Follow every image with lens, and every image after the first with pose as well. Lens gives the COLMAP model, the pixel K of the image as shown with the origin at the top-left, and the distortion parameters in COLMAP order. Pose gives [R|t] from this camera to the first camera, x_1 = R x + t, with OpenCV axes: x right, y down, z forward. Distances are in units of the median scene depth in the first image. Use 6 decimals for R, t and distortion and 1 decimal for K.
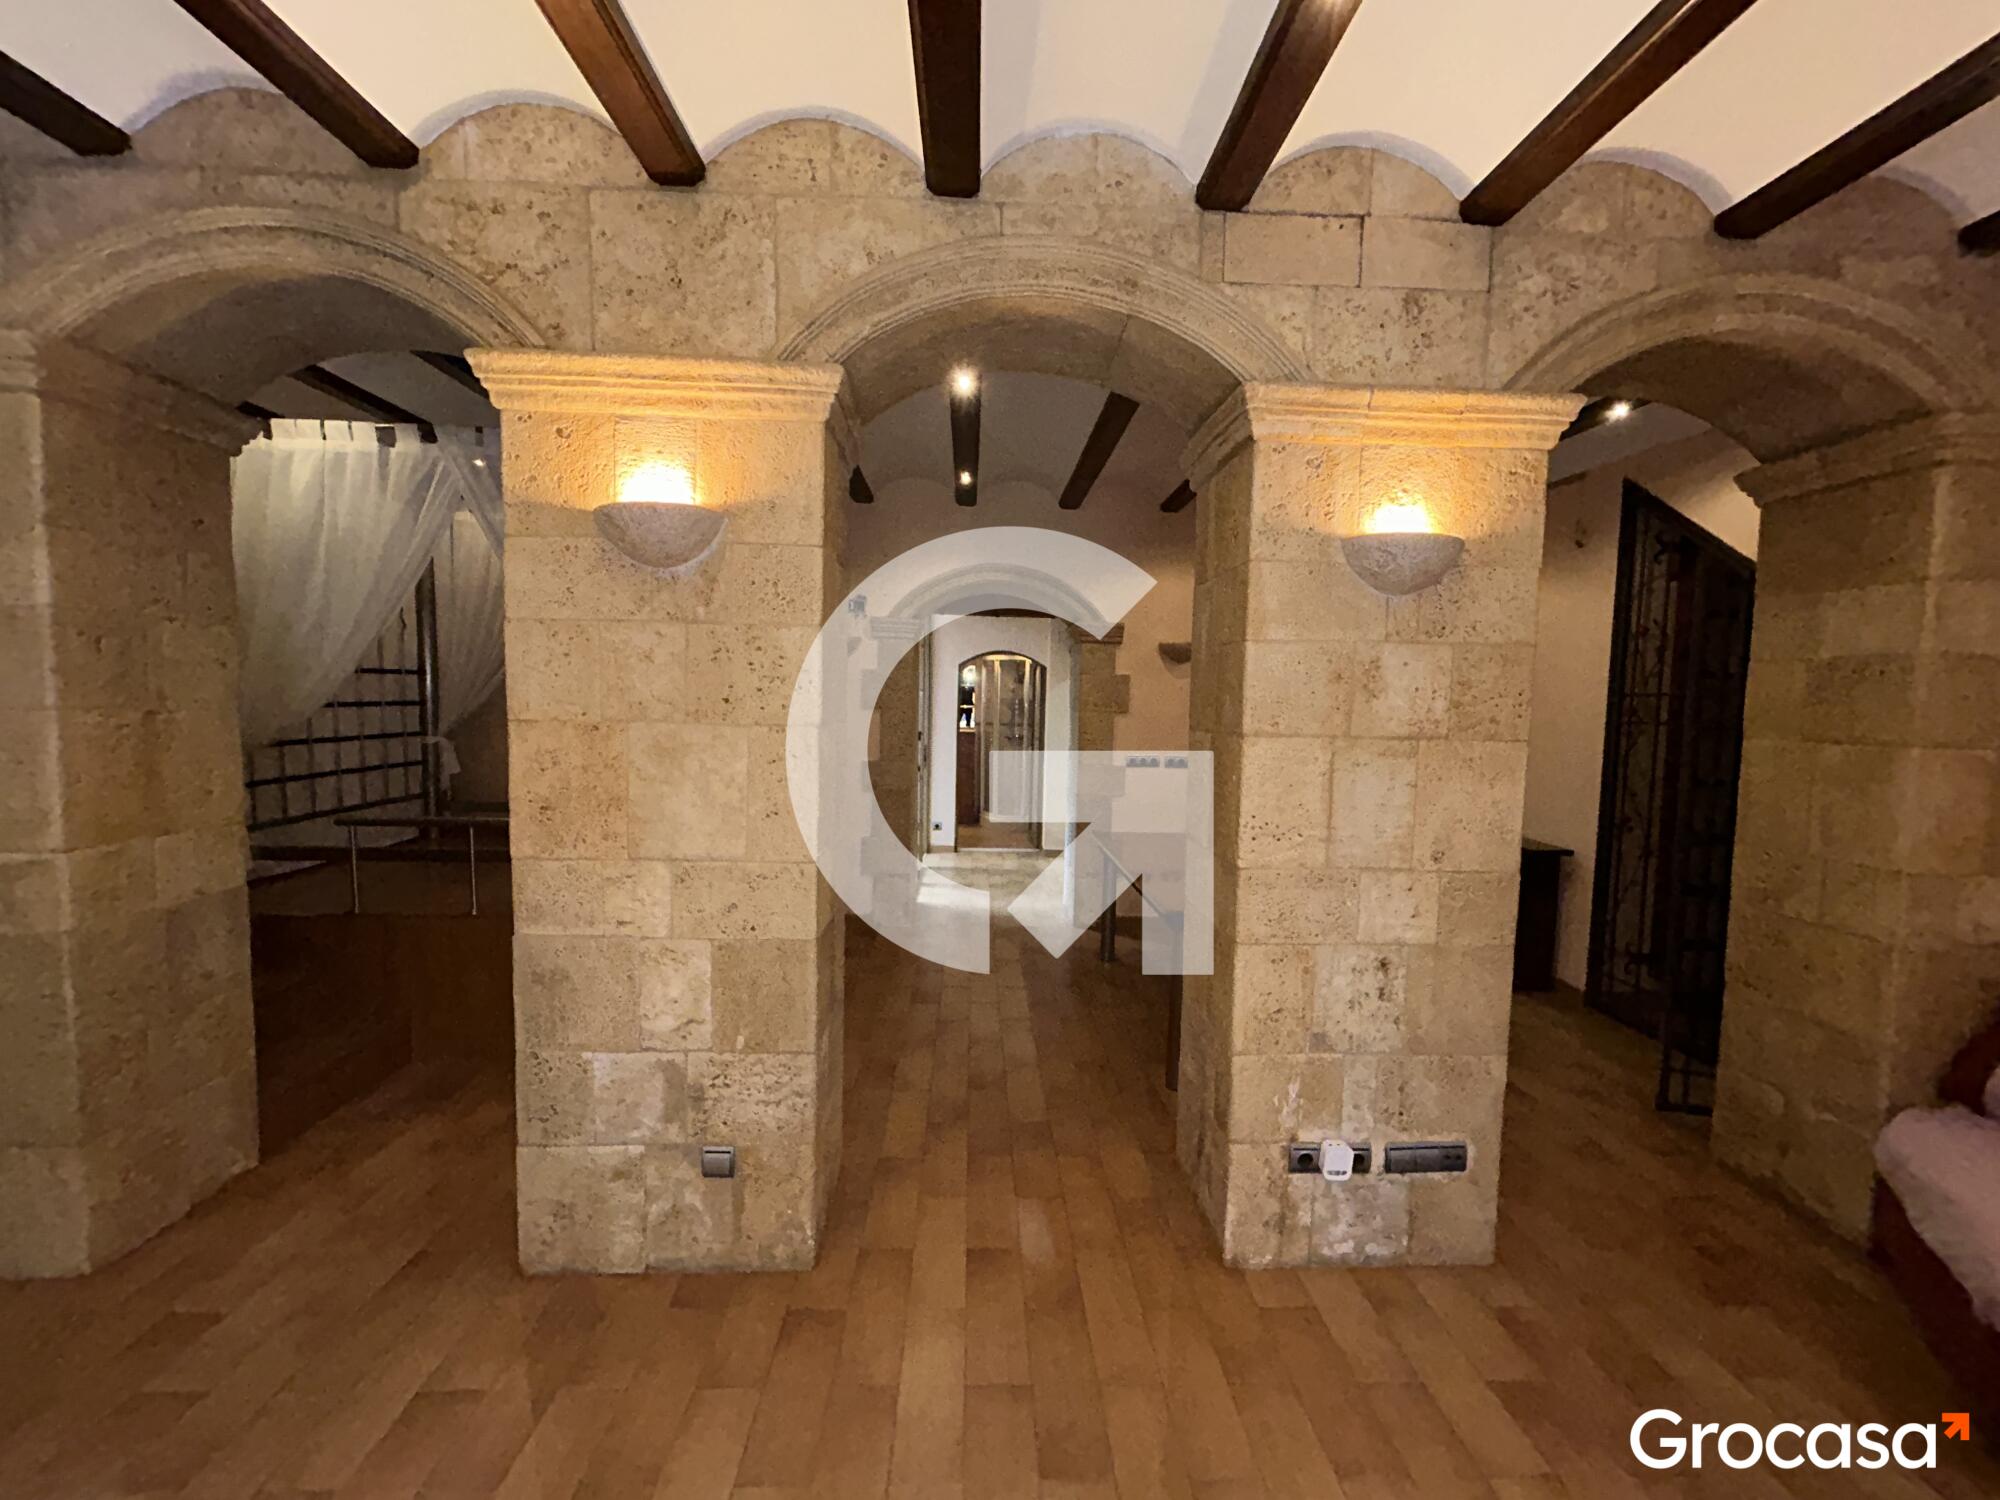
lens RADIAL K [[803.2, 0, 996.5], [0, 803.2, 751.8], [0, 0, 1]] dist [-0.004992, 0.001602]
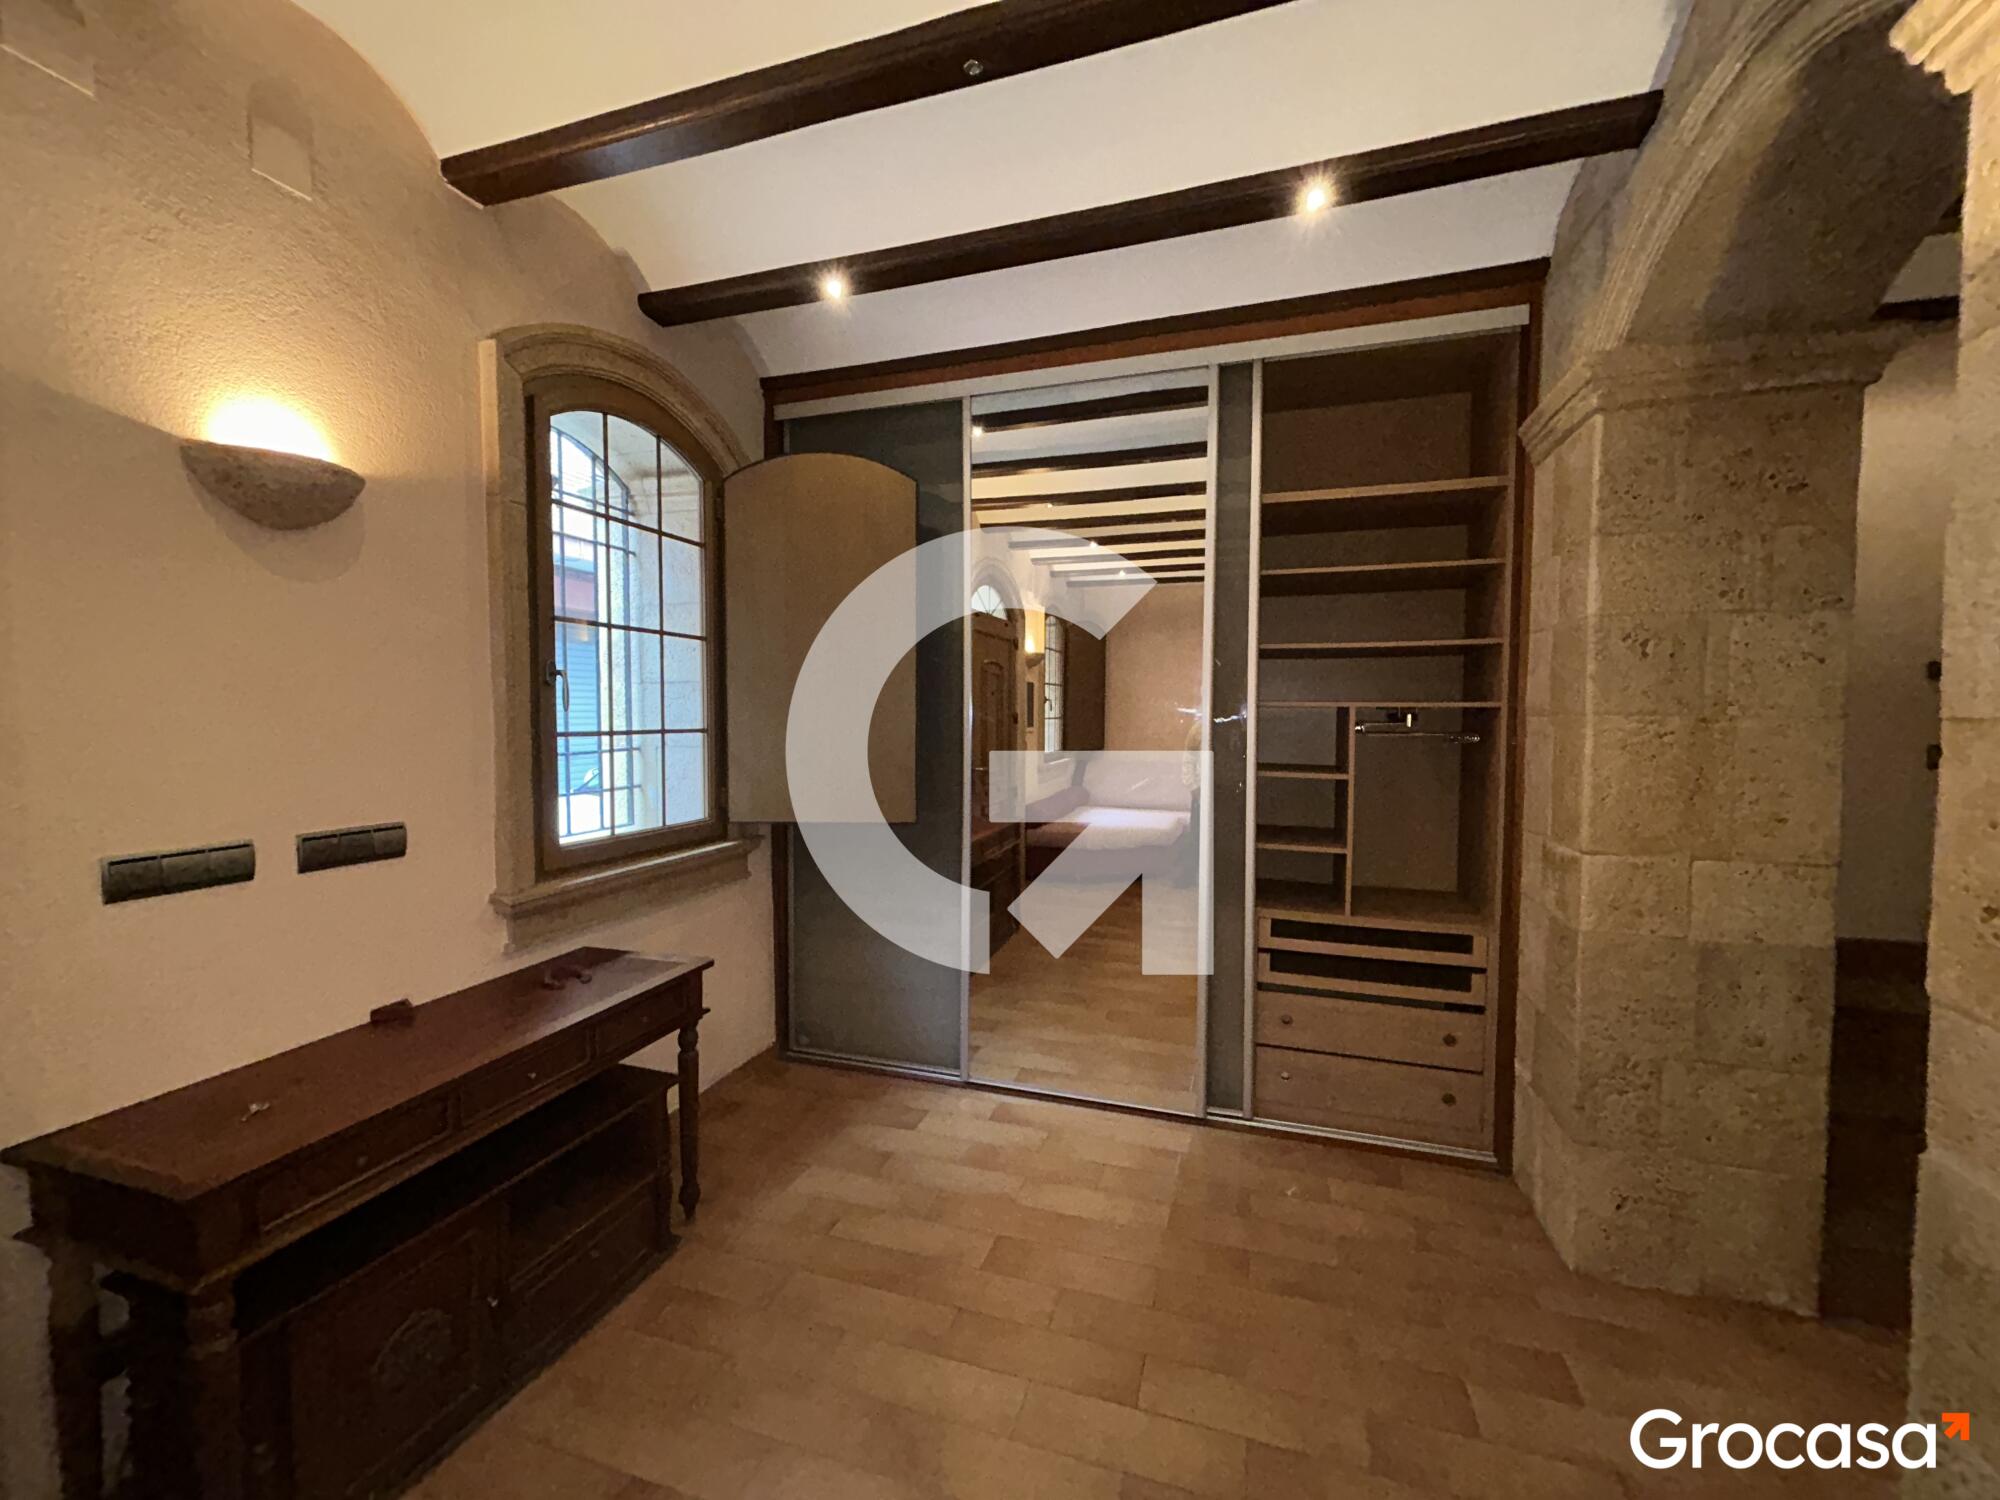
lens RADIAL K [[803.2, 0, 996.5], [0, 803.2, 751.8], [0, 0, 1]] dist [-0.004992, 0.001602]
pose [[-0.342853, 0.022511, -0.939119, 0.053892], [-0.074097, 0.995950, 0.050924, -0.001309], [0.936462, 0.087045, -0.339797, 0.593290]]
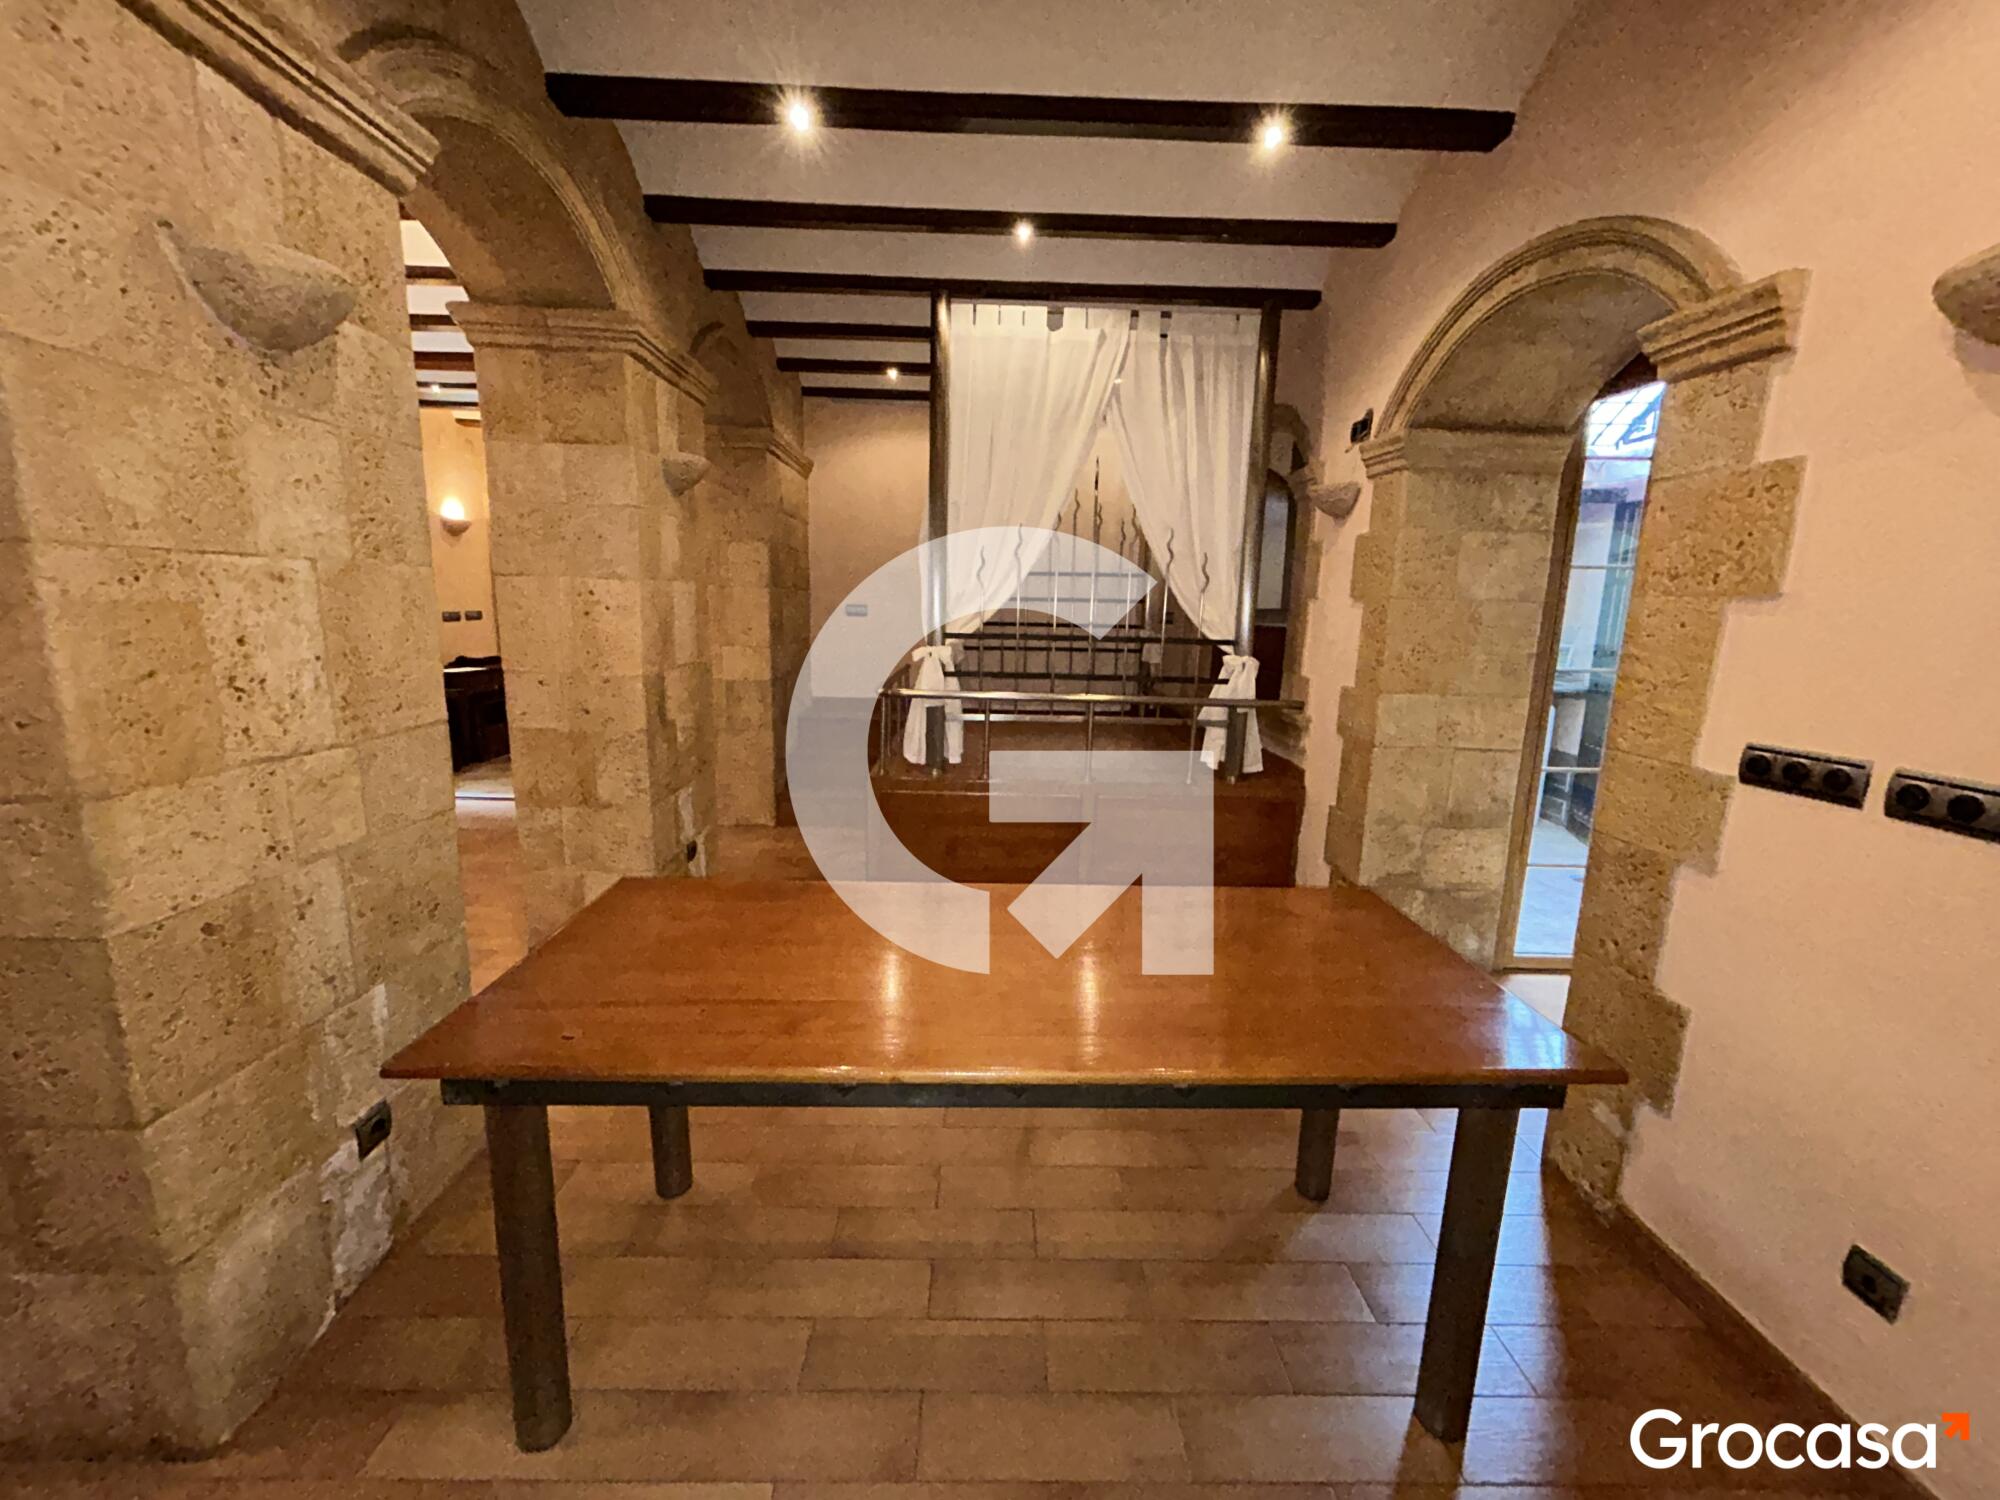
lens RADIAL K [[803.2, 0, 996.5], [0, 803.2, 751.8], [0, 0, 1]] dist [-0.004992, 0.001602]
pose [[-0.018054, 0.162702, -0.986510, 1.172777], [-0.094310, 0.981995, 0.163683, -0.038482], [0.995379, 0.095993, -0.002384, 1.862245]]
